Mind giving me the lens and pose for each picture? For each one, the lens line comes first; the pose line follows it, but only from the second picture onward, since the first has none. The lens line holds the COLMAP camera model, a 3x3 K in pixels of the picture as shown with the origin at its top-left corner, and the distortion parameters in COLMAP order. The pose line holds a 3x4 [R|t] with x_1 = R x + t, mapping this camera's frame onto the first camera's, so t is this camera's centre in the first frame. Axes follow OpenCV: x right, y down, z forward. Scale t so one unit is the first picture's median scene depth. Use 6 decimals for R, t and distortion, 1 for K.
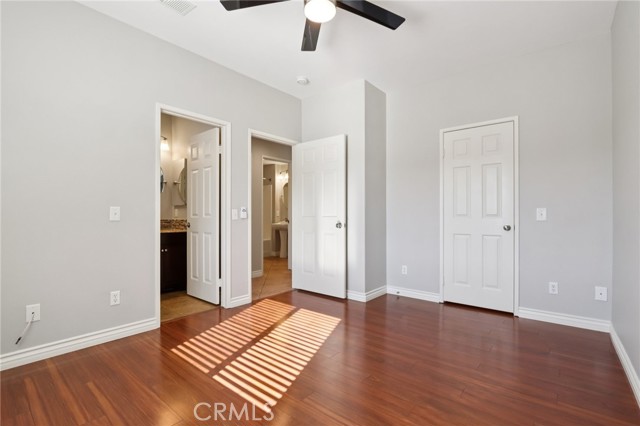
lens RADIAL K [[294.3, 0, 318.4], [0, 294.3, 214.1], [0, 0, 1]] dist [-0.014769, 0.001025]
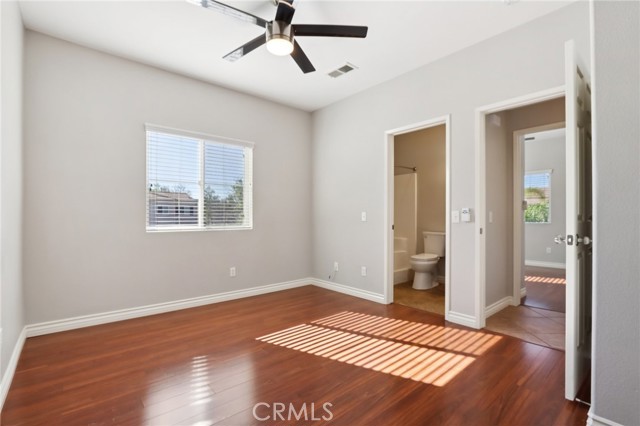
lens RADIAL K [[294.3, 0, 318.4], [0, 294.3, 214.1], [0, 0, 1]] dist [-0.014769, 0.001025]
pose [[-0.166295, -0.013155, -0.985988, 0.728203], [0.003363, 0.999898, -0.013908, 0.004547], [0.986070, -0.005629, -0.166234, 0.849616]]
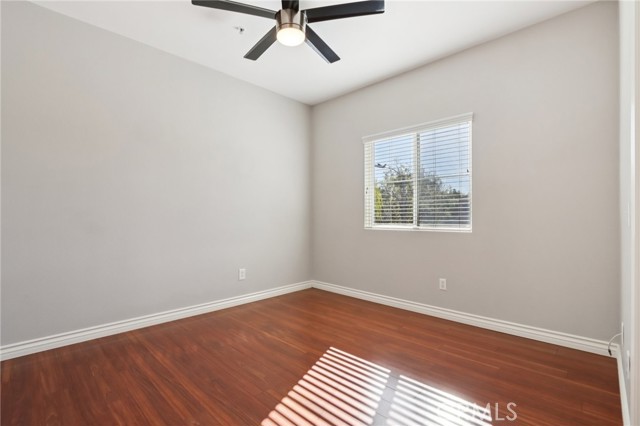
lens RADIAL K [[294.3, 0, 318.4], [0, 294.3, 214.1], [0, 0, 1]] dist [-0.014769, 0.001025]
pose [[-0.996901, -0.002345, 0.078635, -0.118297], [-0.003059, 0.999955, -0.008965, 0.002973], [-0.078611, -0.009178, -0.996863, 1.325011]]
